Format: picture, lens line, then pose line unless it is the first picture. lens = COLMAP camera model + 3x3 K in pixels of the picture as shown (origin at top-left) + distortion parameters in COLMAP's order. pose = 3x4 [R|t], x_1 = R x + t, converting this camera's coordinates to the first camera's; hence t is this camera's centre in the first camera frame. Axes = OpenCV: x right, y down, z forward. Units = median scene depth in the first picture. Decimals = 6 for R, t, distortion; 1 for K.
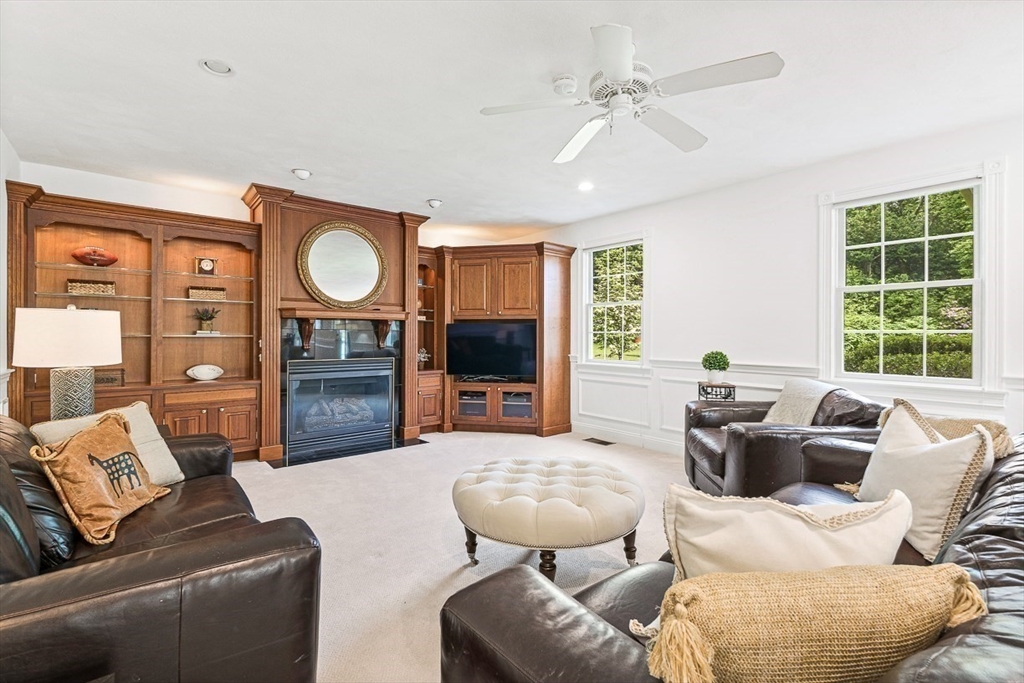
lens RADIAL K [[457.5, 0, 507.3], [0, 457.5, 338.7], [0, 0, 1]] dist [0.000915, -0.000625]
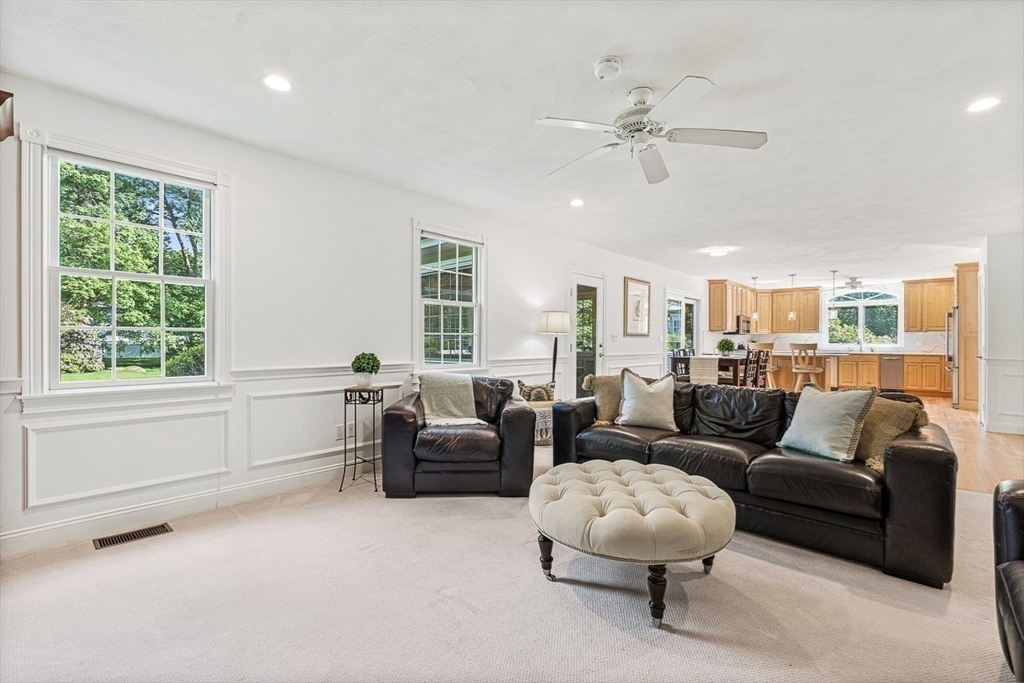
lens RADIAL K [[457.5, 0, 515.1], [0, 457.5, 343.9], [0, 0, 1]] dist [0.000915, -0.000625]
pose [[-0.149612, -0.009439, 0.988700, -0.384980], [0.007118, 0.999918, 0.010623, 0.000861], [-0.988719, 0.008627, -0.149533, 0.638008]]
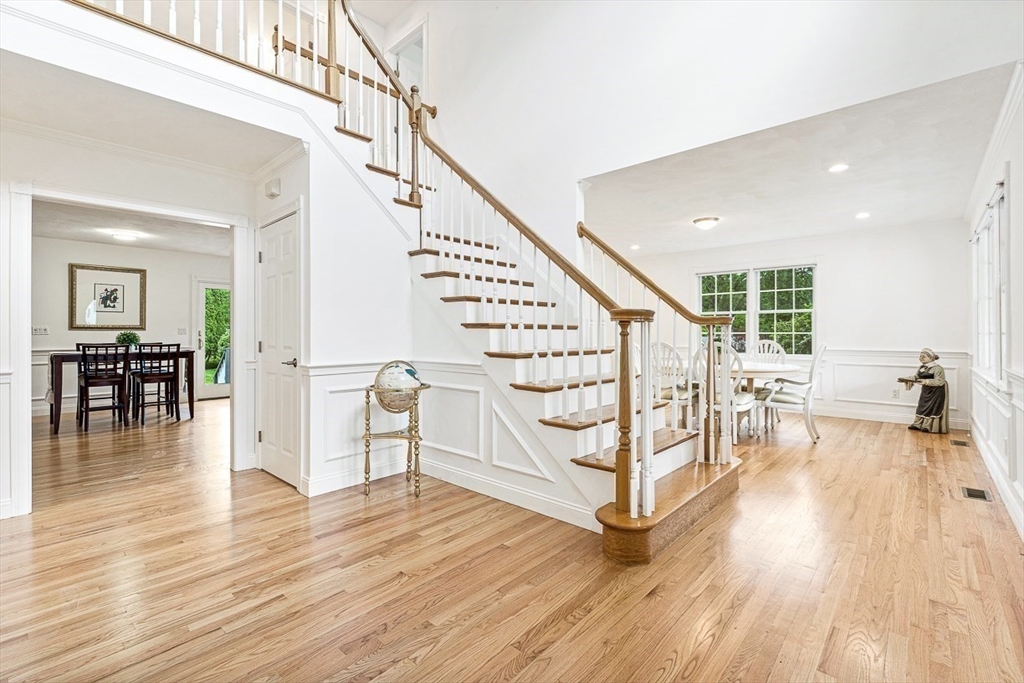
lens RADIAL K [[457.5, 0, 514.2], [0, 457.5, 334.2], [0, 0, 1]] dist [0.000915, -0.000625]
pose [[-0.153365, -0.007957, 0.988138, -0.512316], [0.014447, 0.999843, 0.010294, 0.014420], [-0.988064, 0.015854, -0.153226, -0.994211]]
